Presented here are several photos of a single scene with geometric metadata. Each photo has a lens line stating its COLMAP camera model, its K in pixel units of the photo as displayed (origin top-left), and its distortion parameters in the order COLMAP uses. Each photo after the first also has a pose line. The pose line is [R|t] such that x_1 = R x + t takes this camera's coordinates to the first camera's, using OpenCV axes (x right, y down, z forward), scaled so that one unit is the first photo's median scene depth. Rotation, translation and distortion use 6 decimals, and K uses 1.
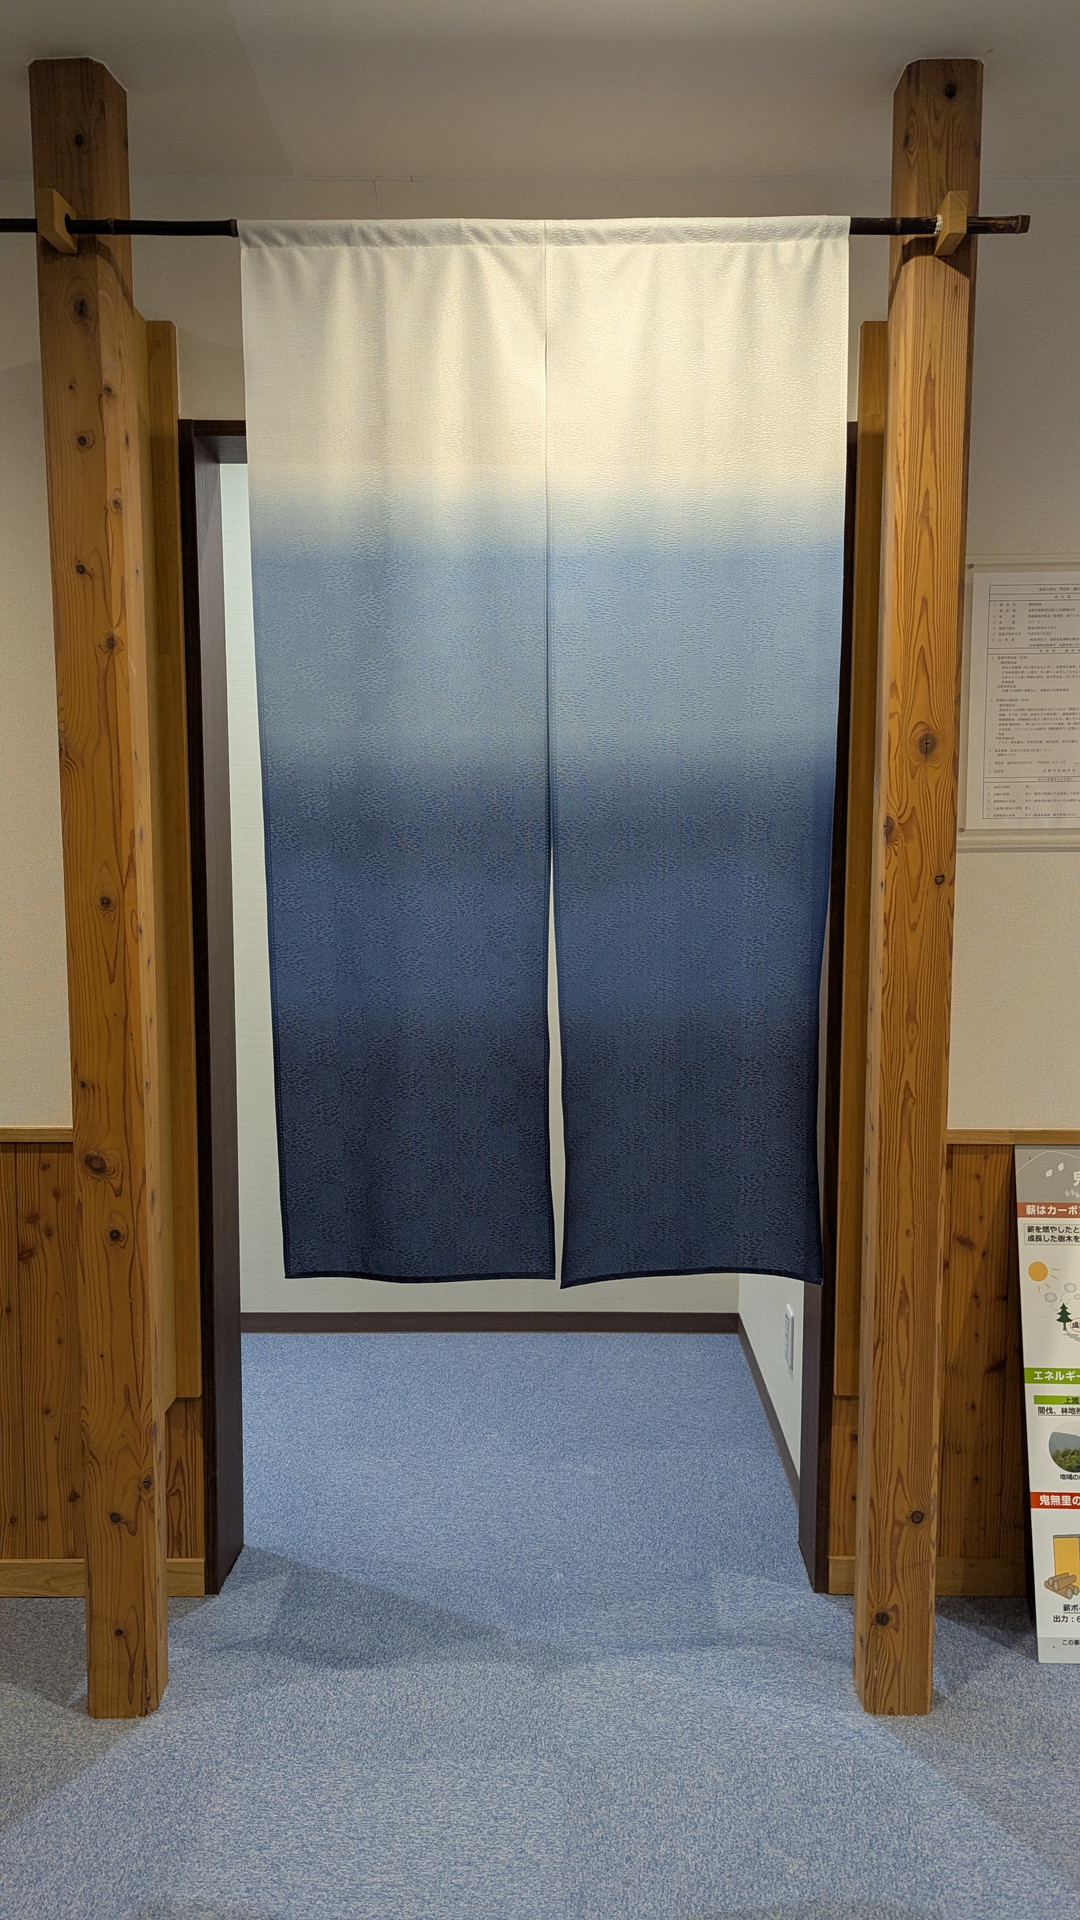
lens RADIAL K [[1402.1, 0, 557.3], [0, 1402.1, 973.0], [0, 0, 1]] dist [0.034247, -0.010483]
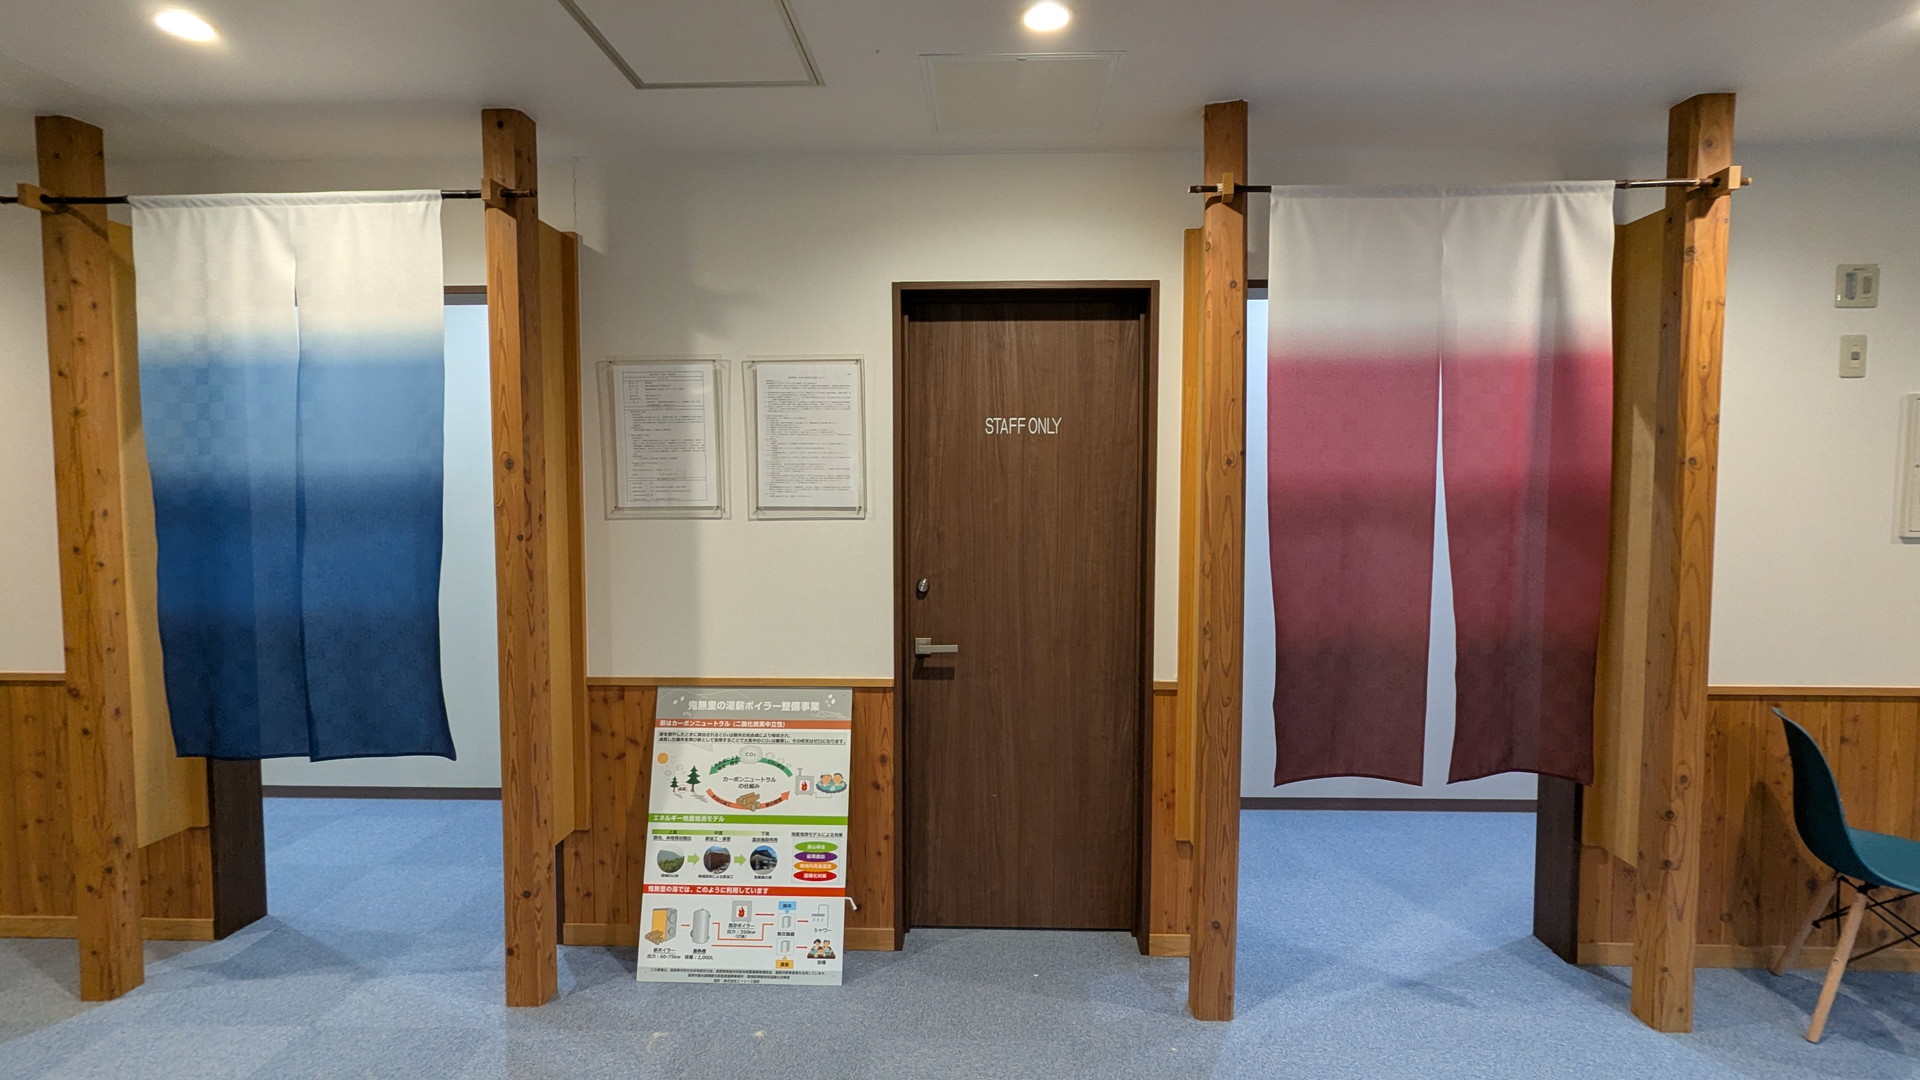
lens RADIAL K [[915.9, 0, 957.5], [0, 915.9, 530.7], [0, 0, 1]] dist [-0.013166, 0.001917]
pose [[0.999816, -0.000225, -0.019196, 0.841761], [-0.000736, 0.998746, -0.050052, -0.016553], [0.019183, 0.050057, 0.998562, -0.165329]]
